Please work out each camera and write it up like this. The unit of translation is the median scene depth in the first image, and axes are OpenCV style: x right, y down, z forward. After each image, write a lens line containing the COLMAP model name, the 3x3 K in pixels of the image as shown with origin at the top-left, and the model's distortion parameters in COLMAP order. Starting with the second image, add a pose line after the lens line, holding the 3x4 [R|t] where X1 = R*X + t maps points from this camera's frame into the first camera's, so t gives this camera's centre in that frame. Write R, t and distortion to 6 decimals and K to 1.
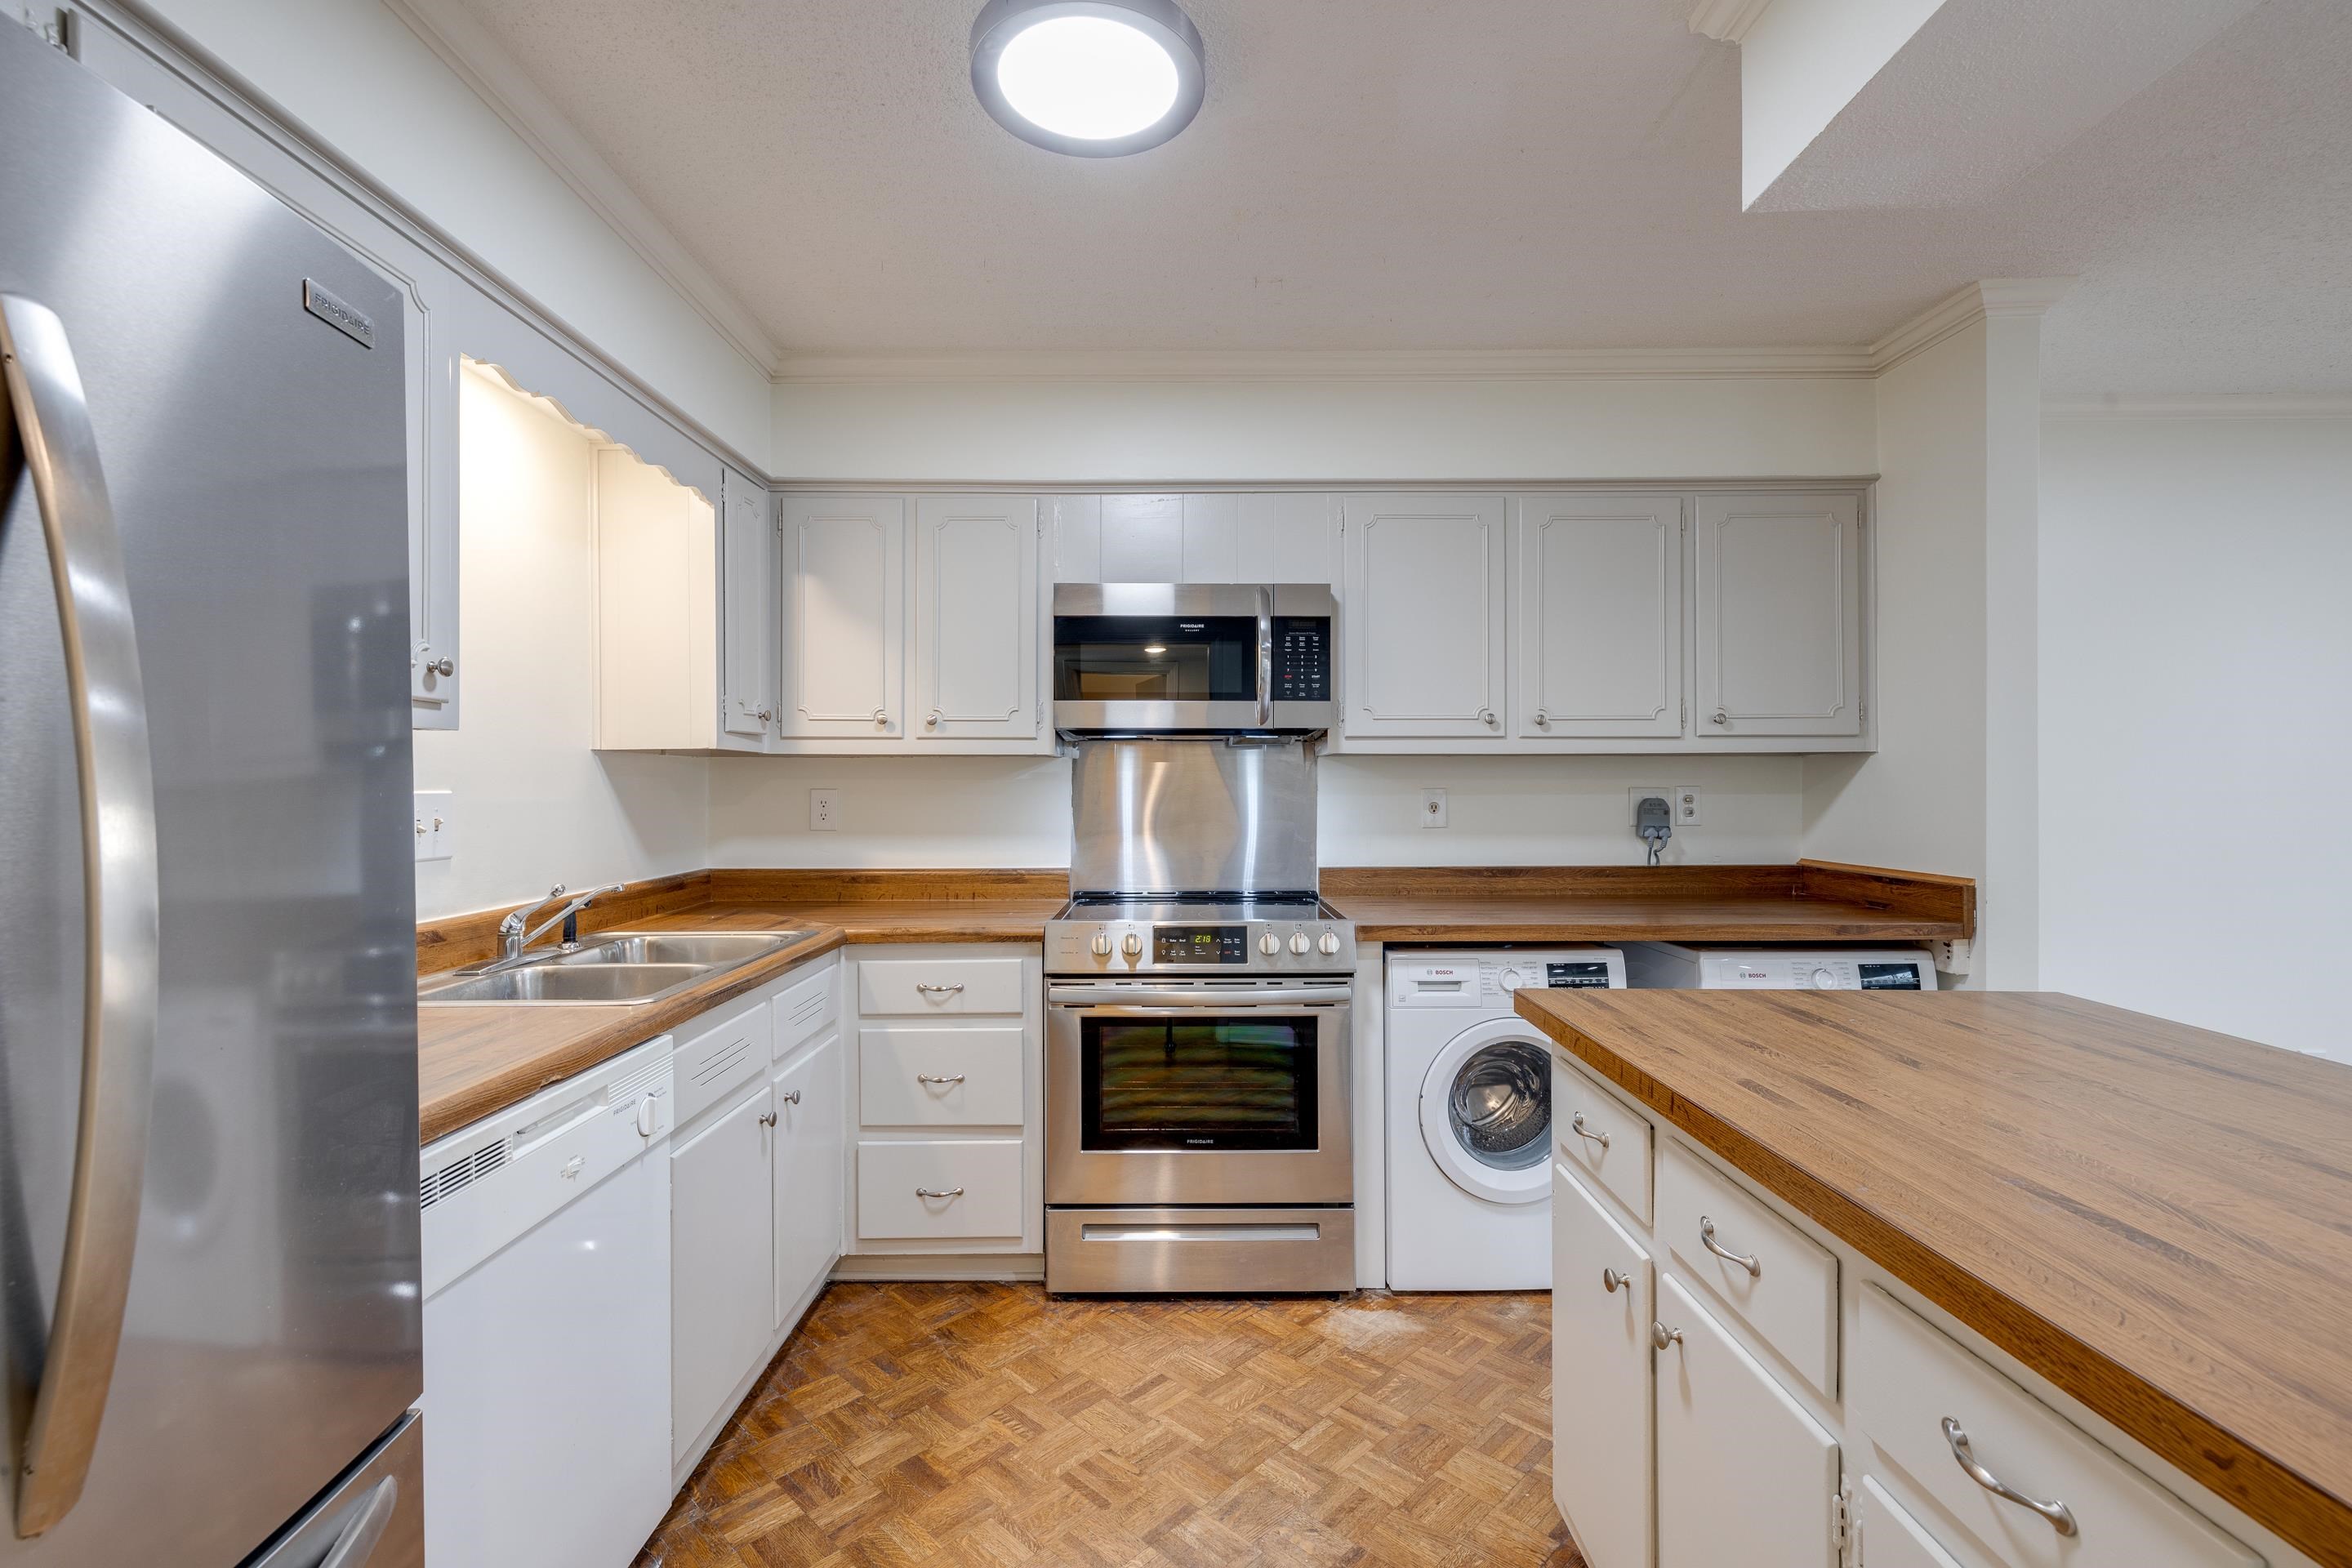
lens RADIAL K [[1017.0, 0, 1173.5], [0, 1017.0, 785.2], [0, 0, 1]] dist [0.004152, -0.000886]
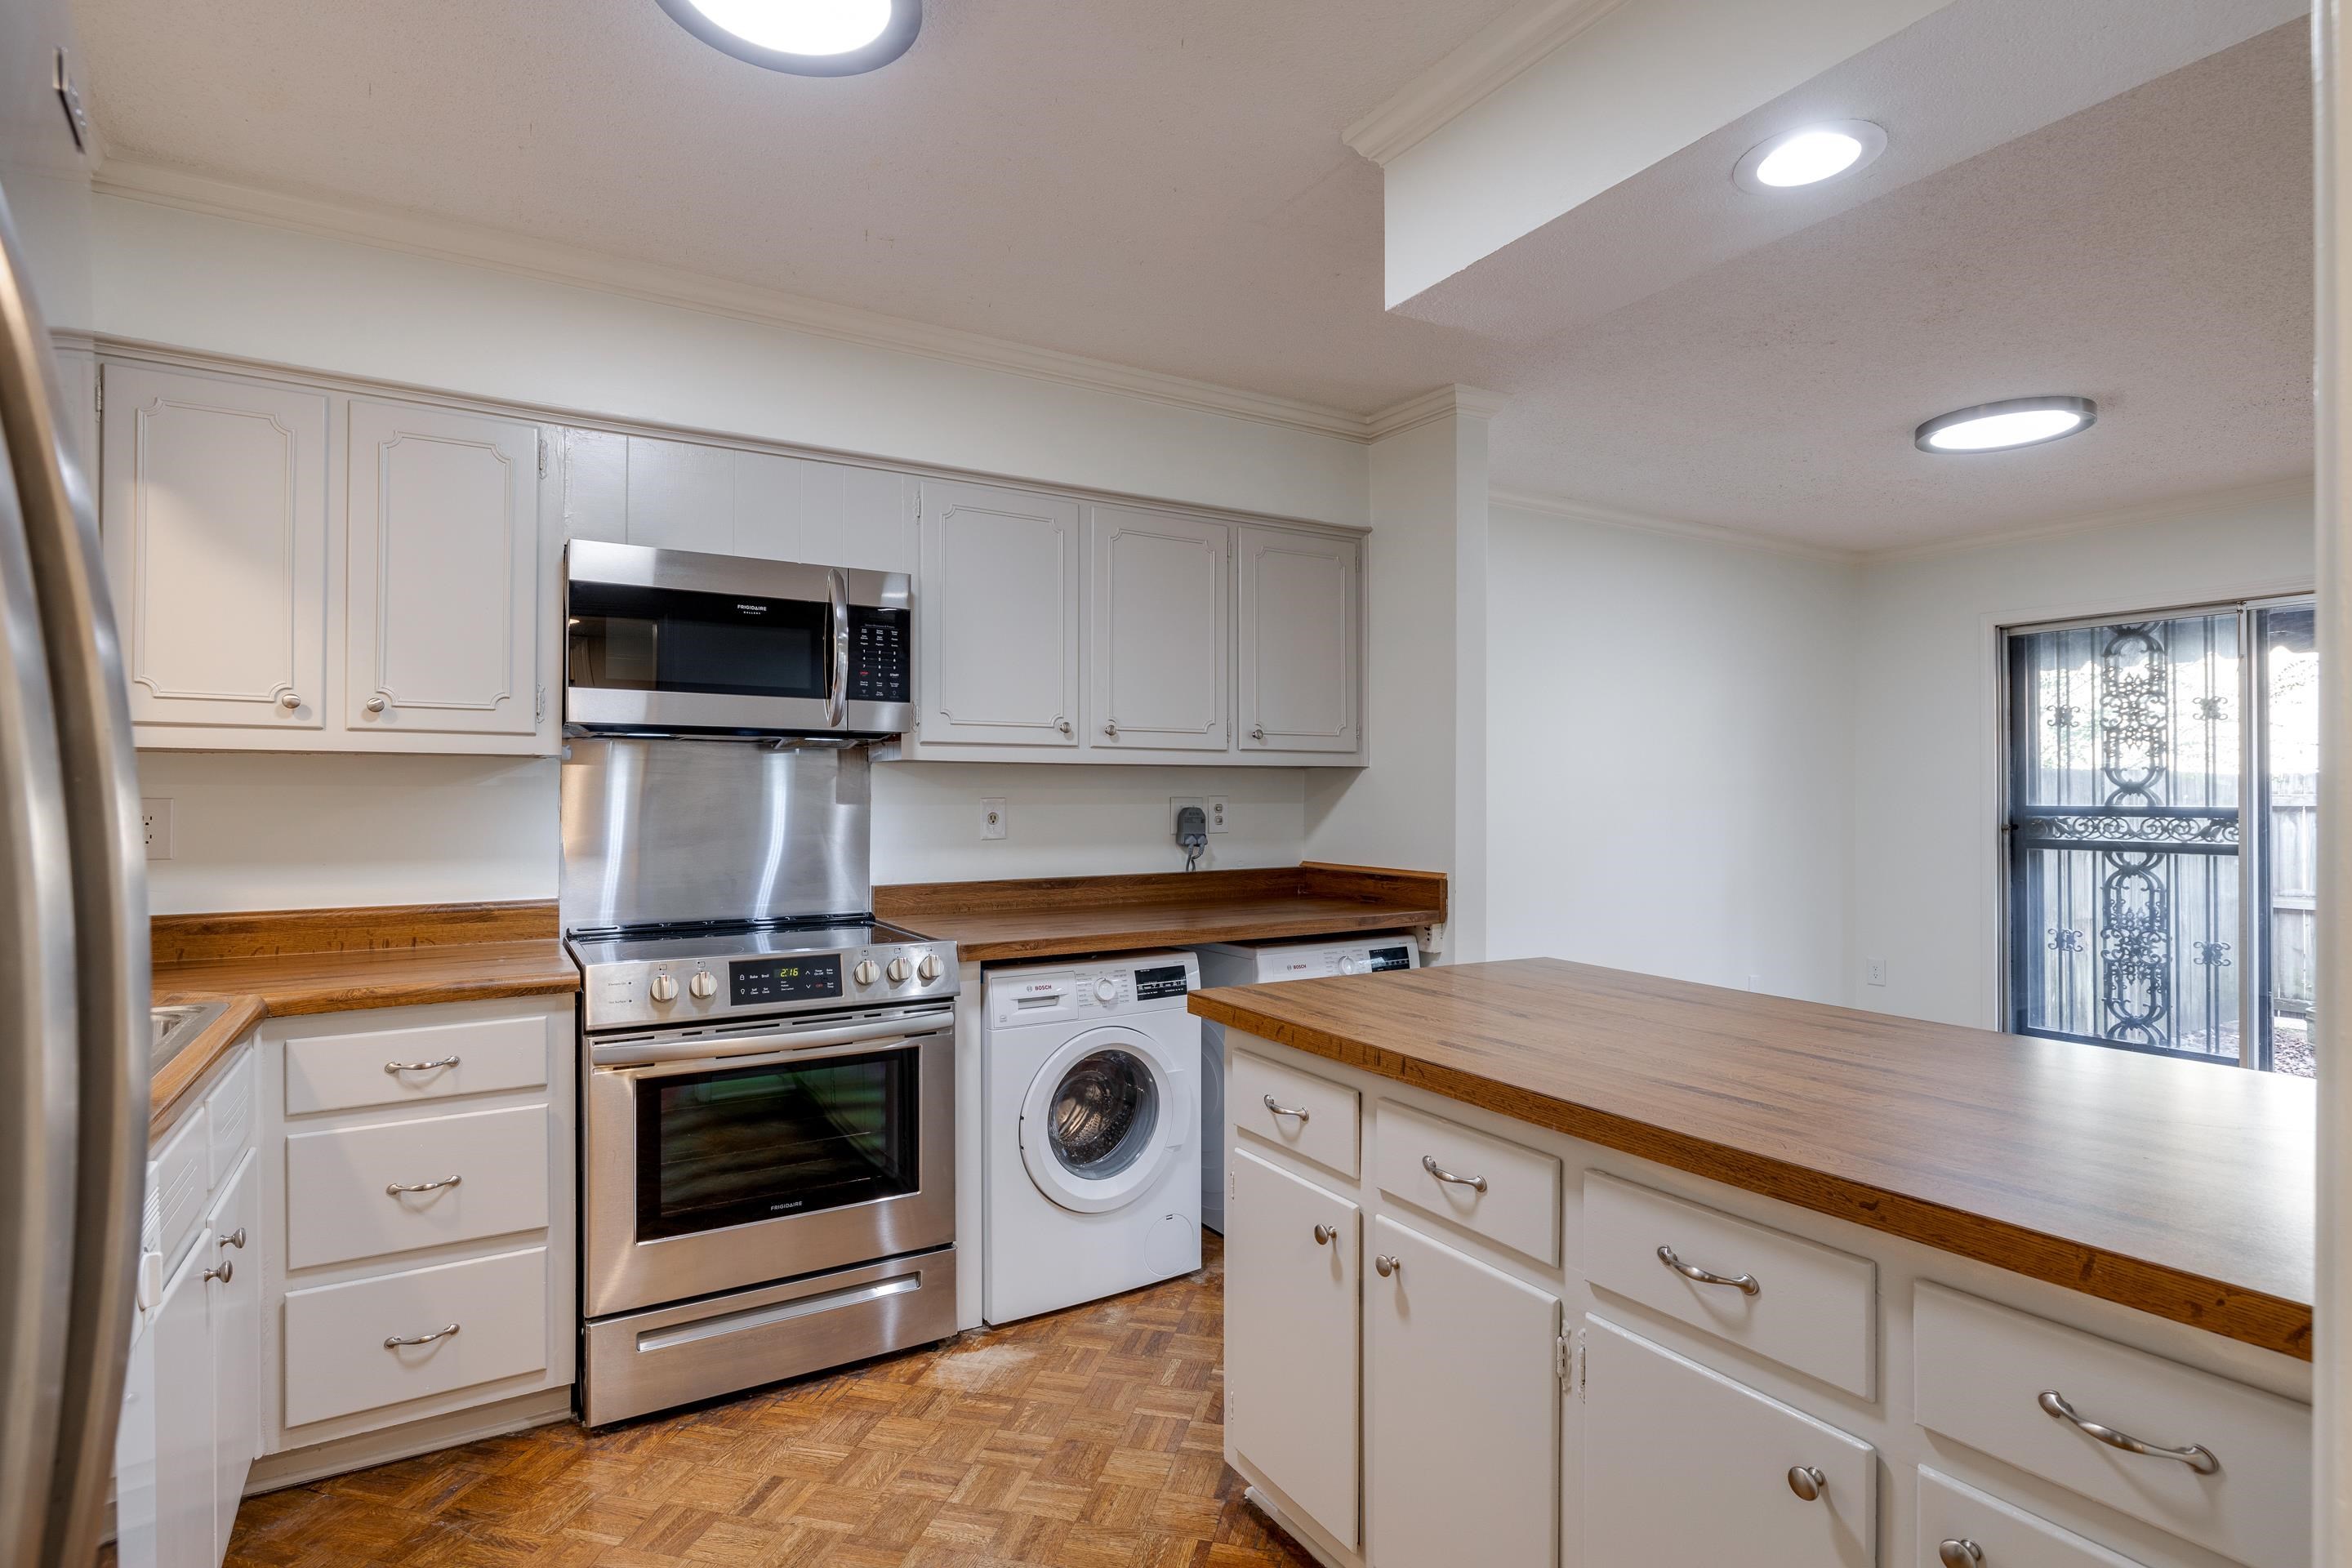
lens RADIAL K [[1157.2, 0, 1155.8], [0, 1157.2, 792.7], [0, 0, 1]] dist [-0.008710, 0.001157]
pose [[0.858438, 0.002841, 0.512910, -0.209186], [-0.003448, 0.999994, 0.000231, -0.003278], [-0.512907, -0.001967, 0.858442, -0.005443]]
